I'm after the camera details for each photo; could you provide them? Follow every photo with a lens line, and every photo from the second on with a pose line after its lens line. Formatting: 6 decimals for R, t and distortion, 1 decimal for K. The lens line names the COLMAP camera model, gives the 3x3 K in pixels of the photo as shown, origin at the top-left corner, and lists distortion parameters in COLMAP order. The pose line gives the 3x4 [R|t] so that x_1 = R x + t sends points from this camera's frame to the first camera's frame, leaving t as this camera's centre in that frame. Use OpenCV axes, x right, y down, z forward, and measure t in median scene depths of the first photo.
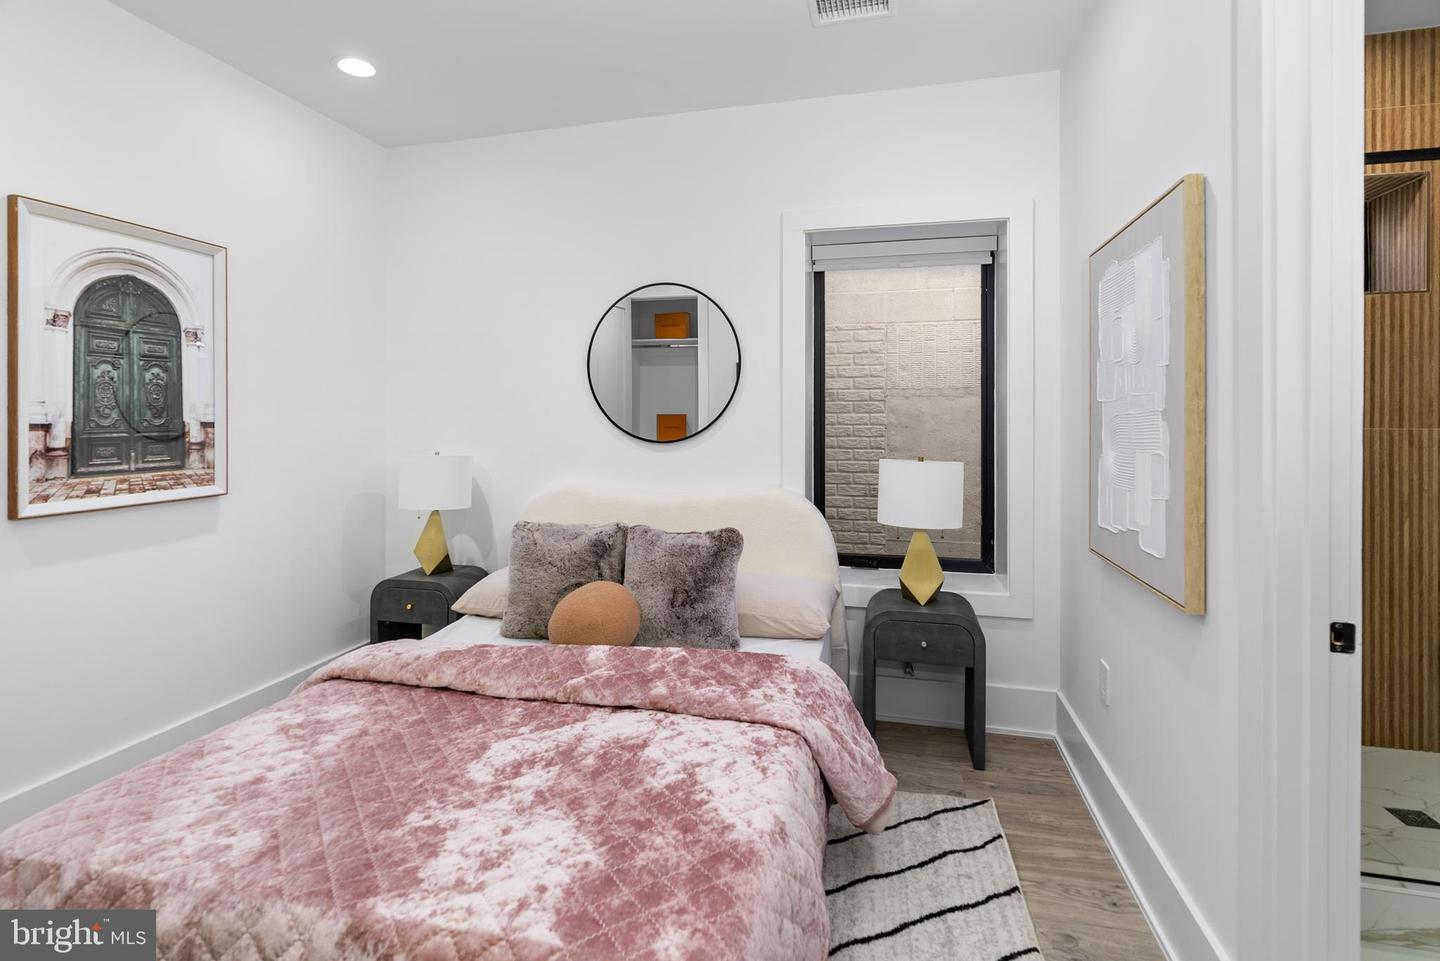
lens RADIAL K [[666.7, 0, 739.6], [0, 666.7, 419.2], [0, 0, 1]] dist [-0.014200, 0.006588]
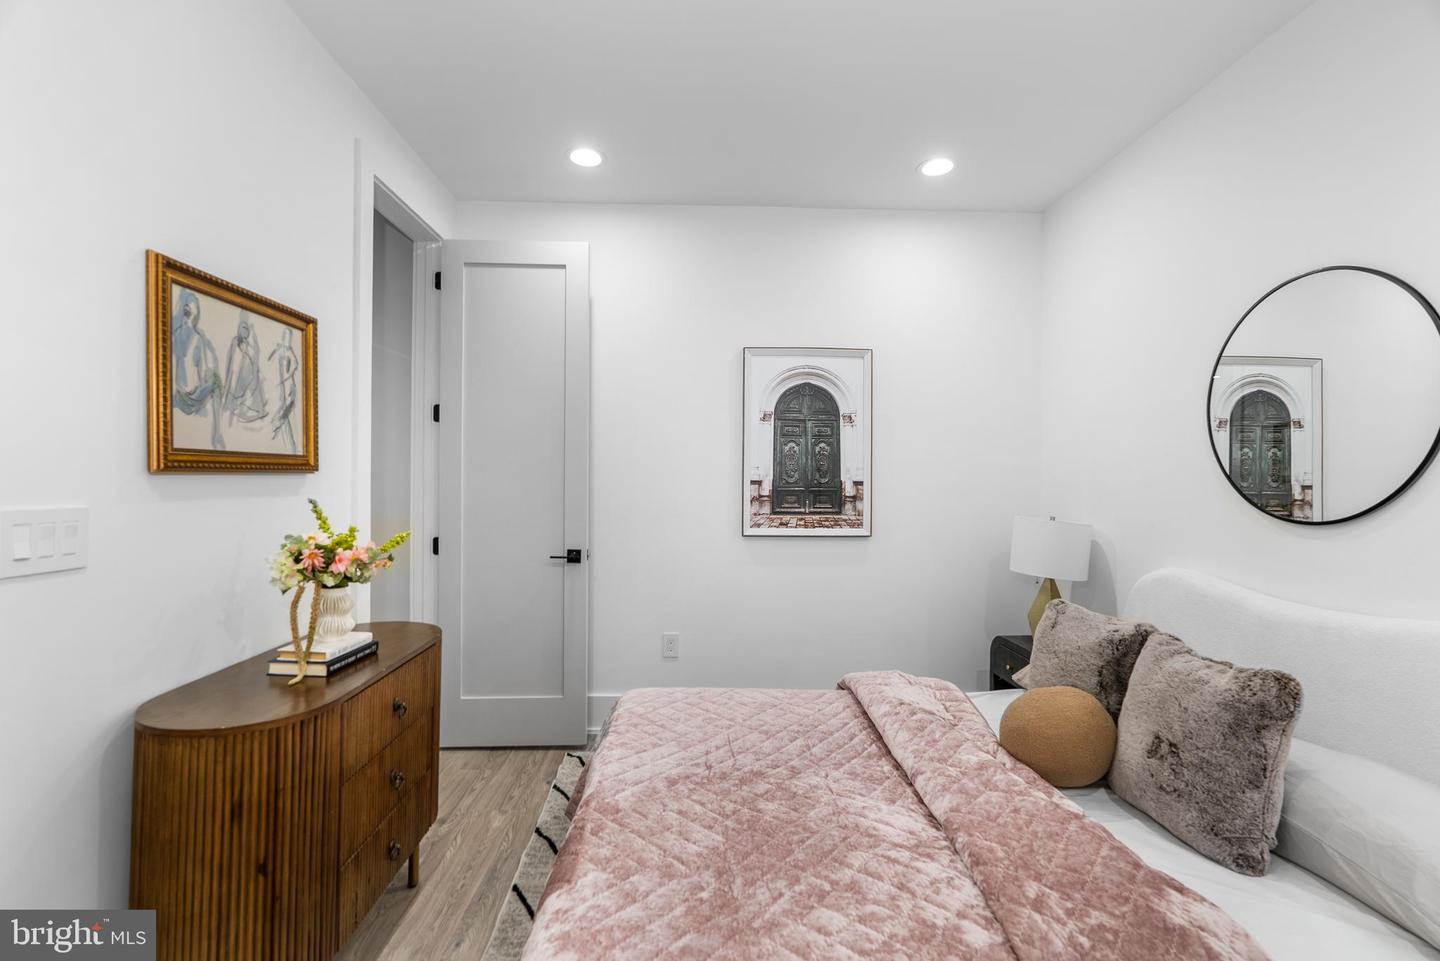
lens RADIAL K [[666.7, 0, 724.2], [0, 666.7, 474.4], [0, 0, 1]] dist [-0.014200, 0.006588]
pose [[0.262400, -0.000115, -0.964959, 0.485998], [-0.012649, 0.999914, -0.003559, -0.001486], [0.964876, 0.013140, 0.262376, 0.425100]]
